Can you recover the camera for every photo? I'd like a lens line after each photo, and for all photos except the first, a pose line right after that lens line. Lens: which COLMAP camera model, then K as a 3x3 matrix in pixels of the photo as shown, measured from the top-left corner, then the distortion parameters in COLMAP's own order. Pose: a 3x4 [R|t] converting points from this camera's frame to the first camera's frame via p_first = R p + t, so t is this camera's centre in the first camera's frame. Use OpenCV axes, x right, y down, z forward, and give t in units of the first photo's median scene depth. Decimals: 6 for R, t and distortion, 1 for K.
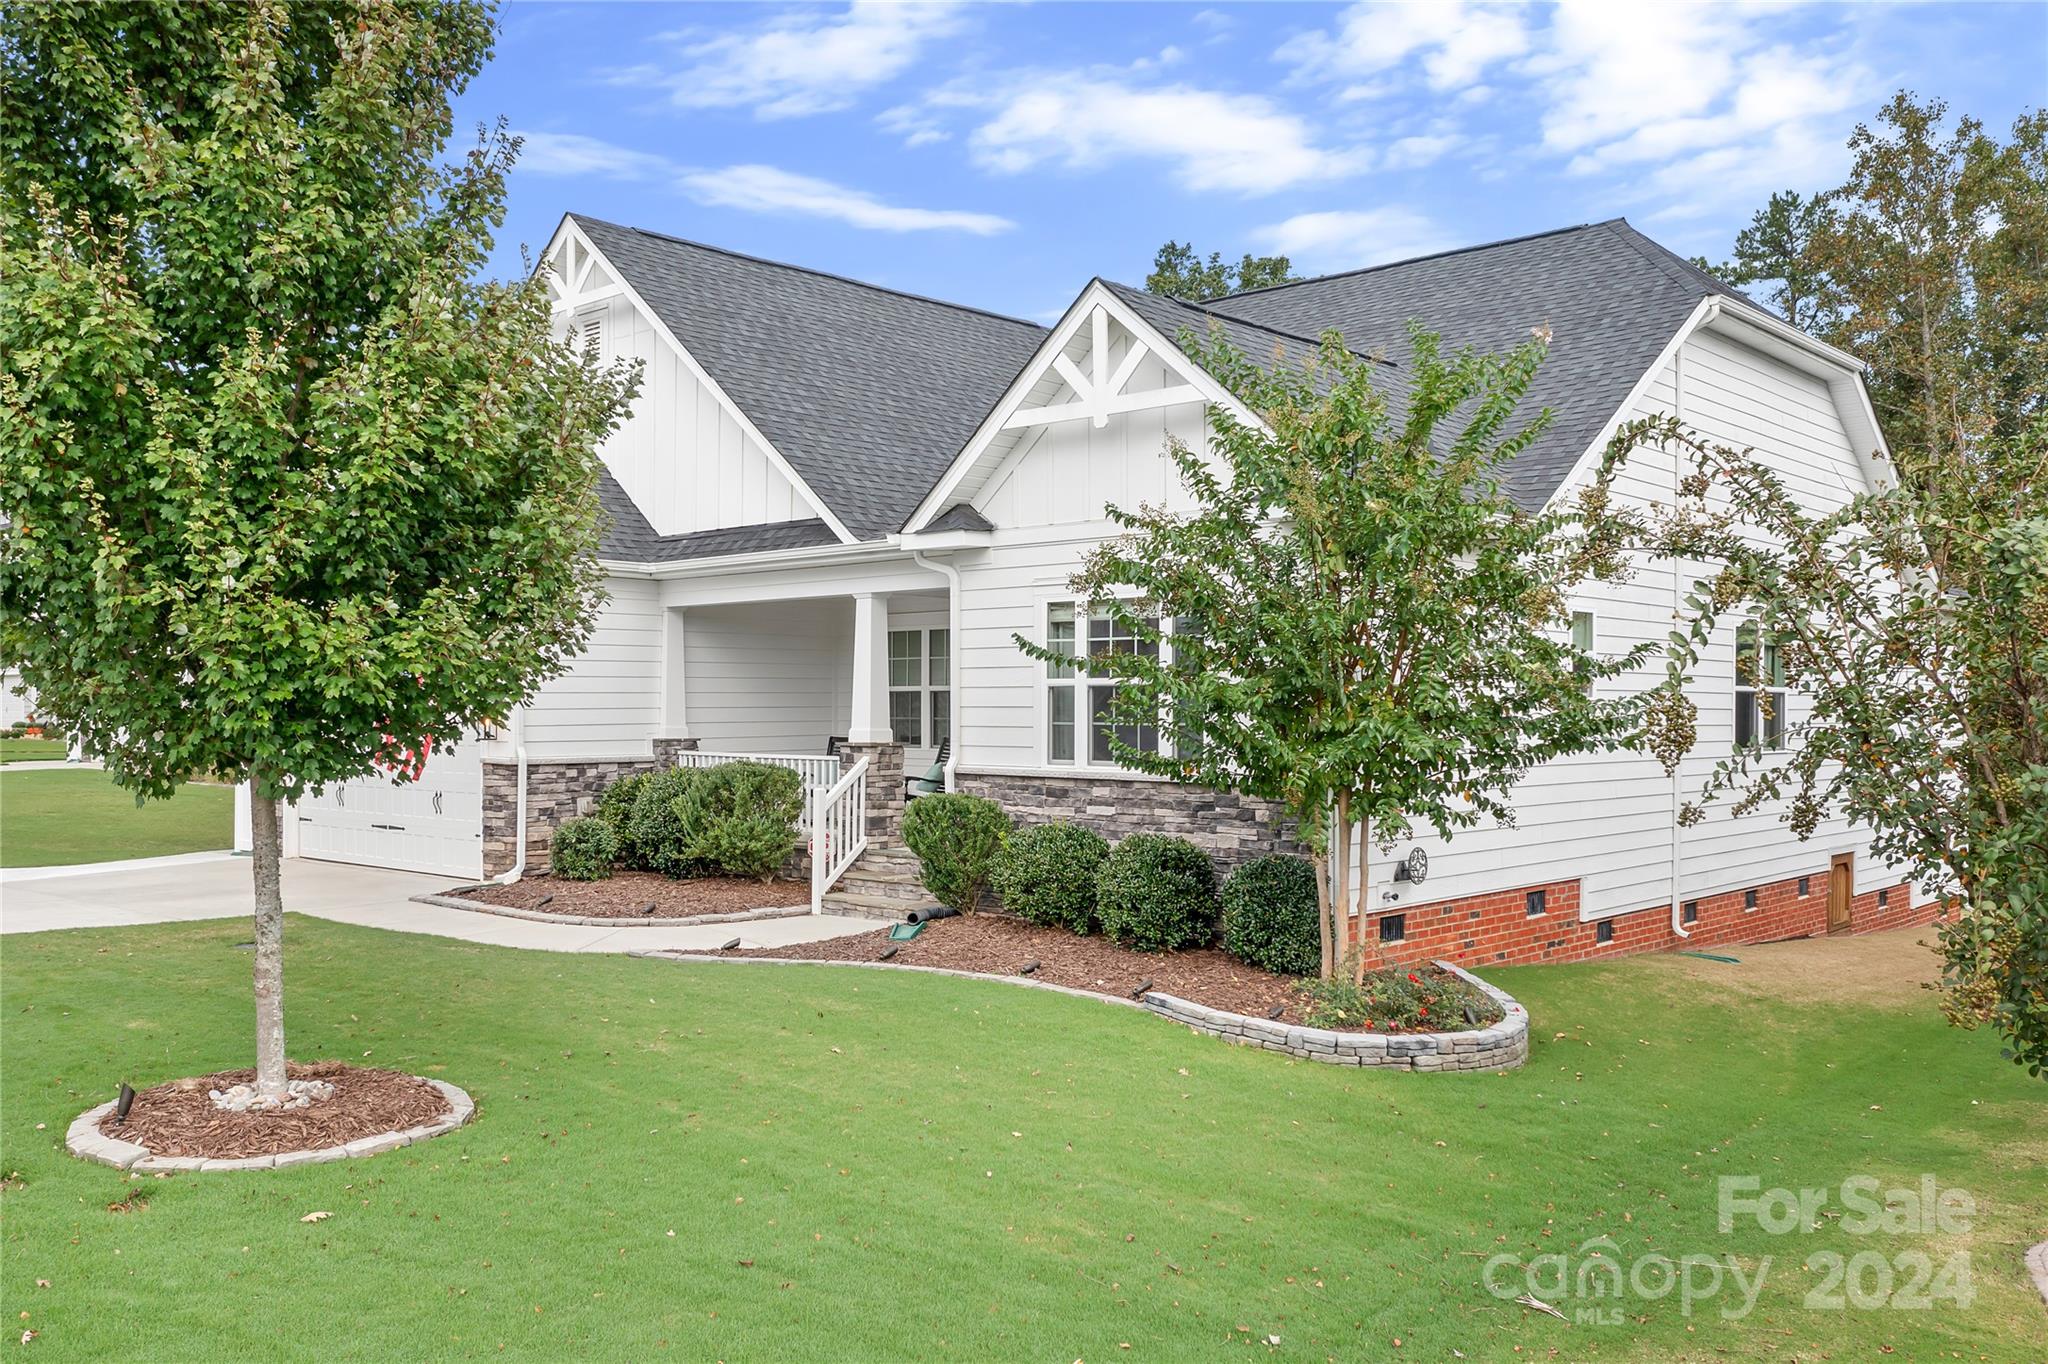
lens RADIAL K [[1707.0, 0, 969.9], [0, 1707.0, 684.8], [0, 0, 1]] dist [-0.028762, -0.006636]
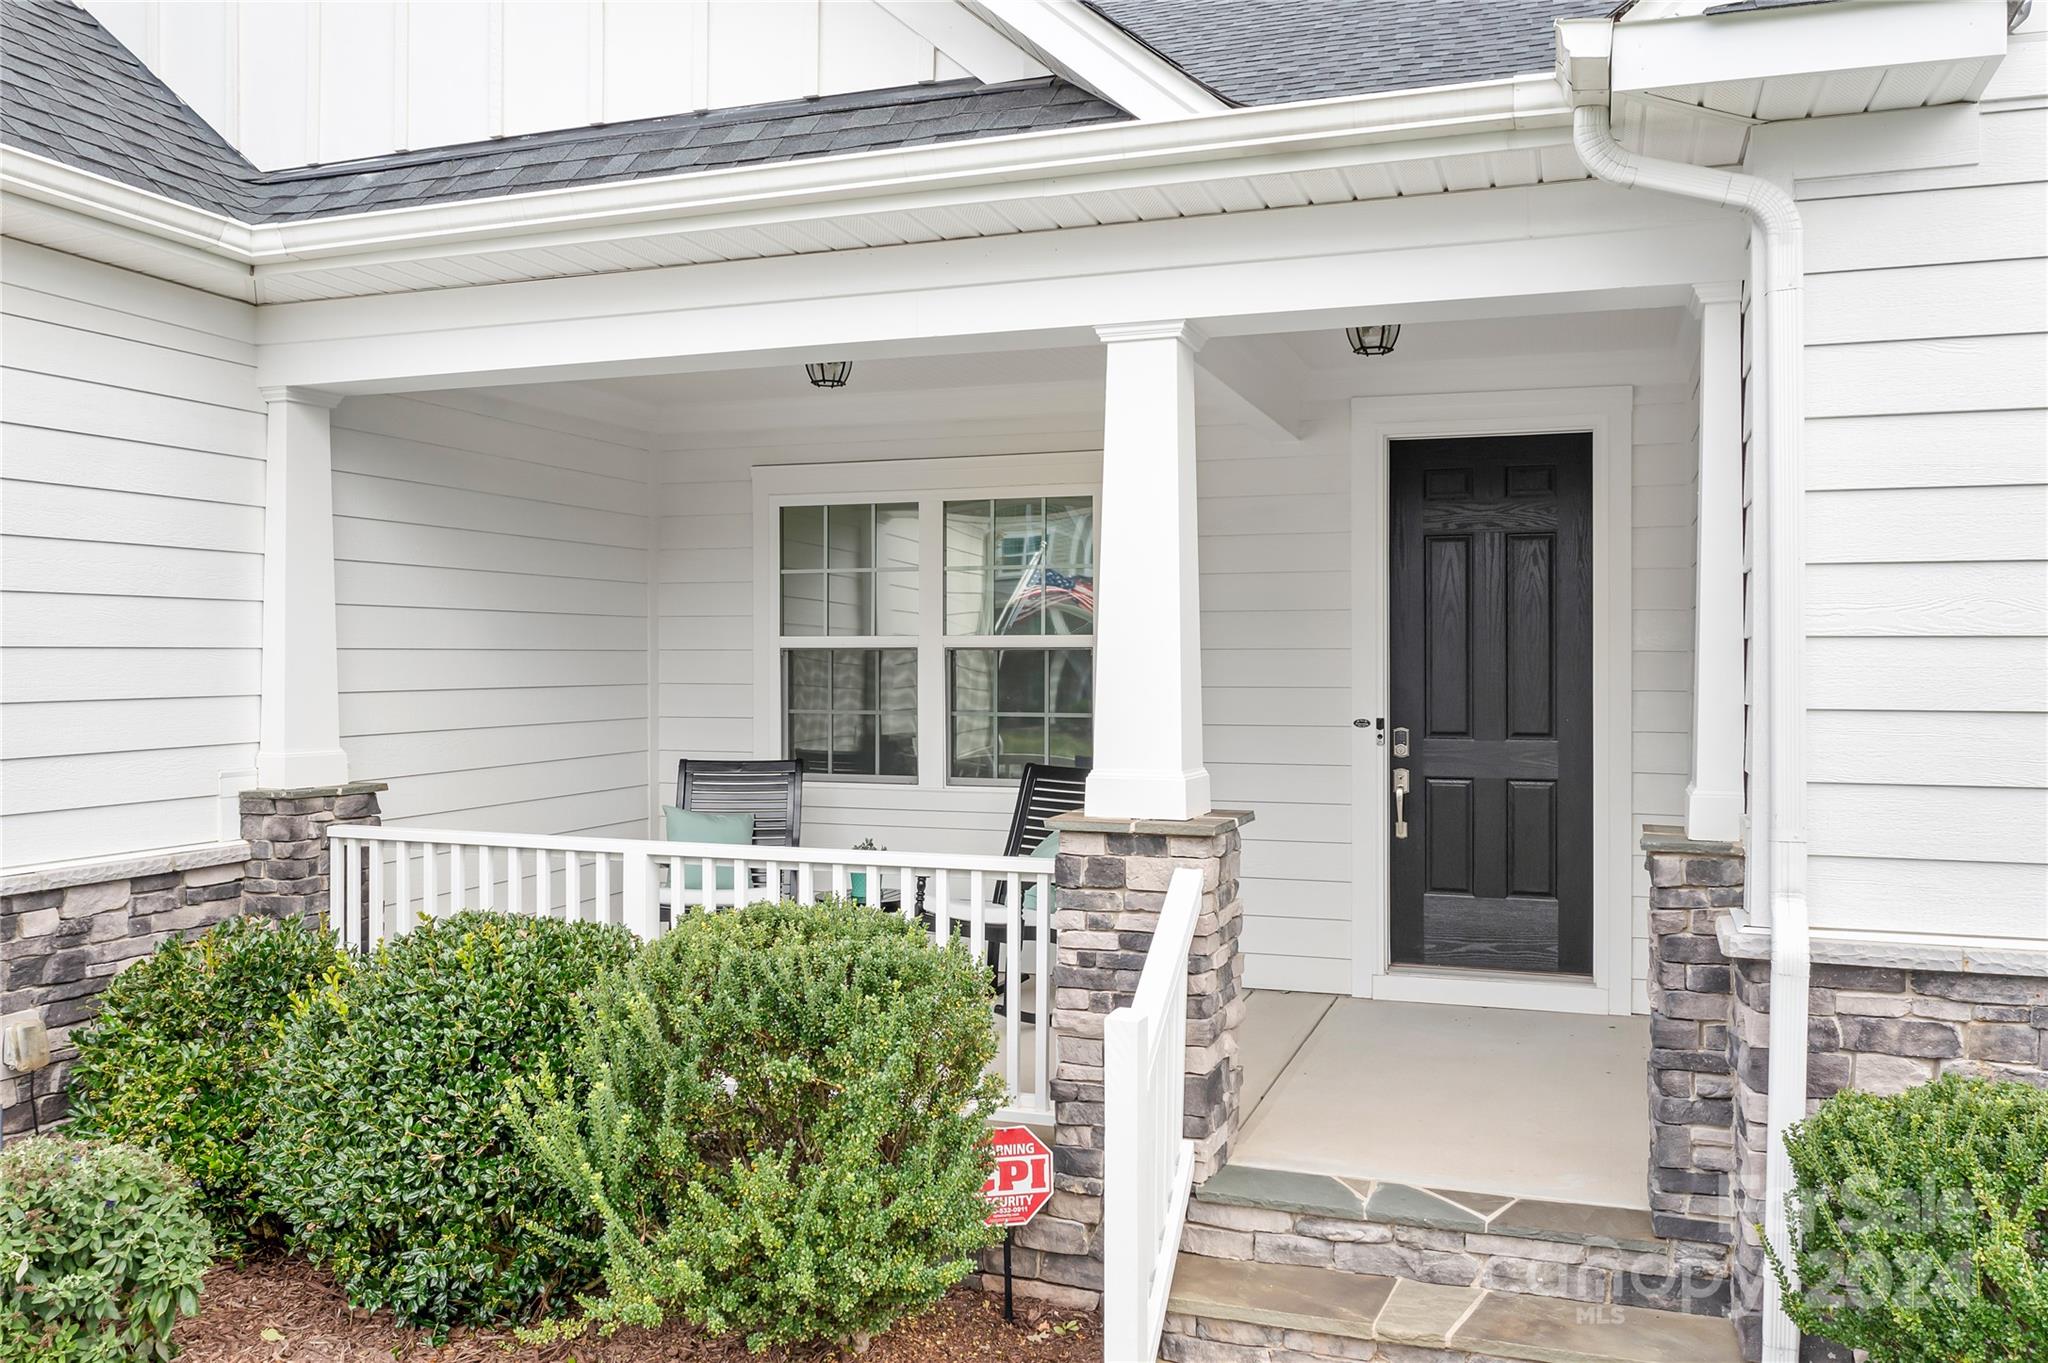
lens RADIAL K [[1614.2, 0, 1024.0], [0, 1614.2, 681.5], [0, 0, 1]] dist [-0.008303, -0.007783]
pose [[0.913561, -0.001058, 0.406700, -0.203092], [-0.007336, 0.999791, 0.019079, 0.004400], [-0.406635, -0.020413, 0.913363, 0.770331]]
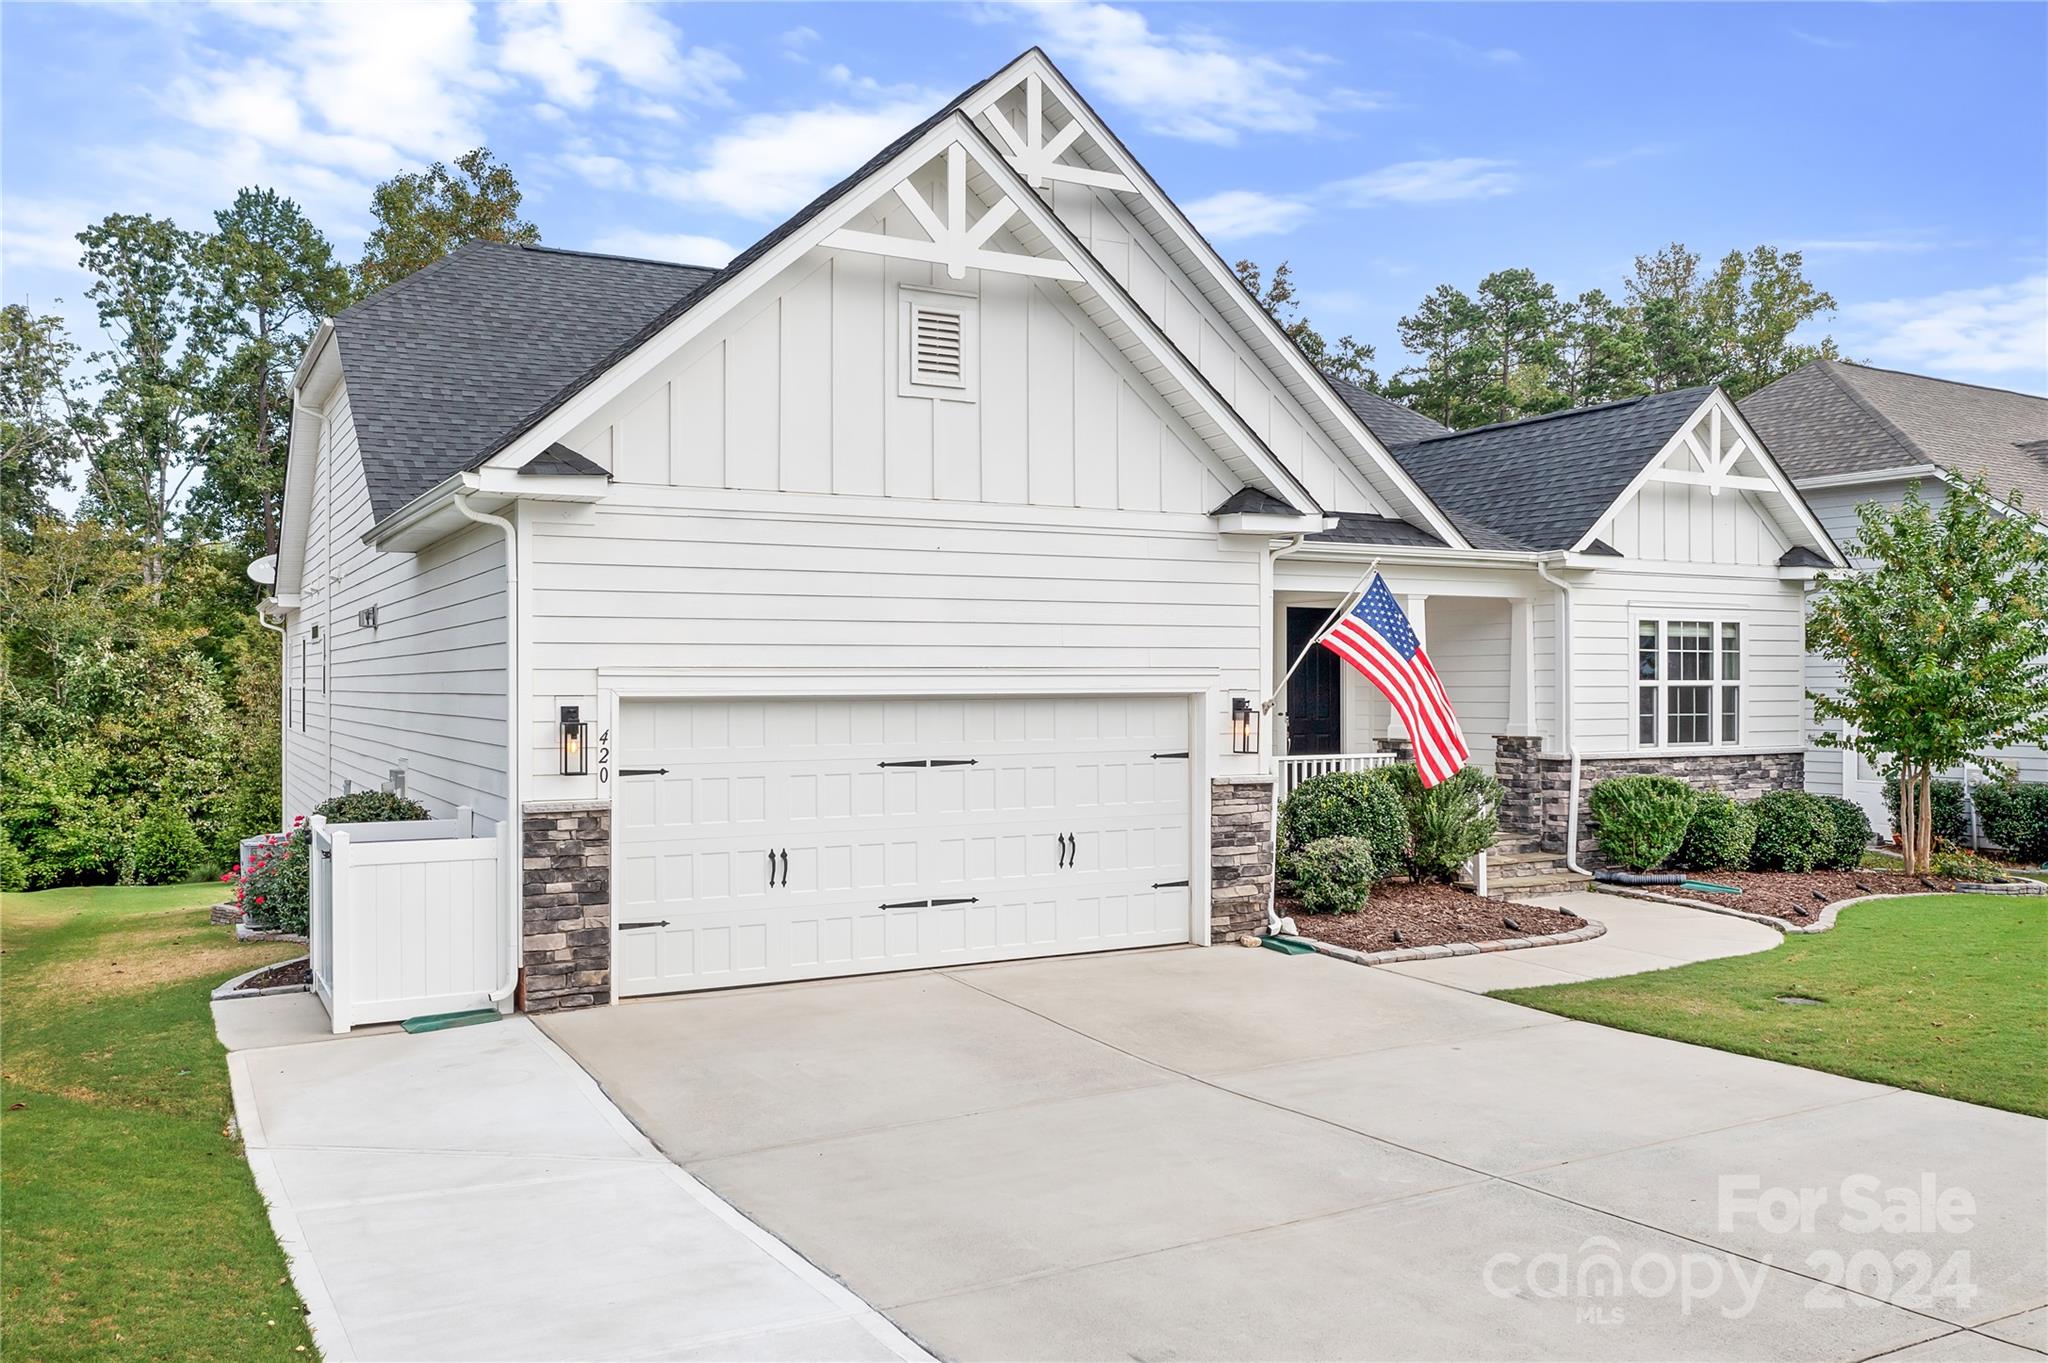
lens RADIAL K [[1614.2, 0, 1024.0], [0, 1614.2, 681.5], [0, 0, 1]] dist [-0.008303, -0.007783]
pose [[0.305992, 0.000910, 0.952034, -1.101089], [-0.009691, 0.999951, 0.002159, -0.000800], [-0.951985, -0.009887, 0.305985, 0.955099]]
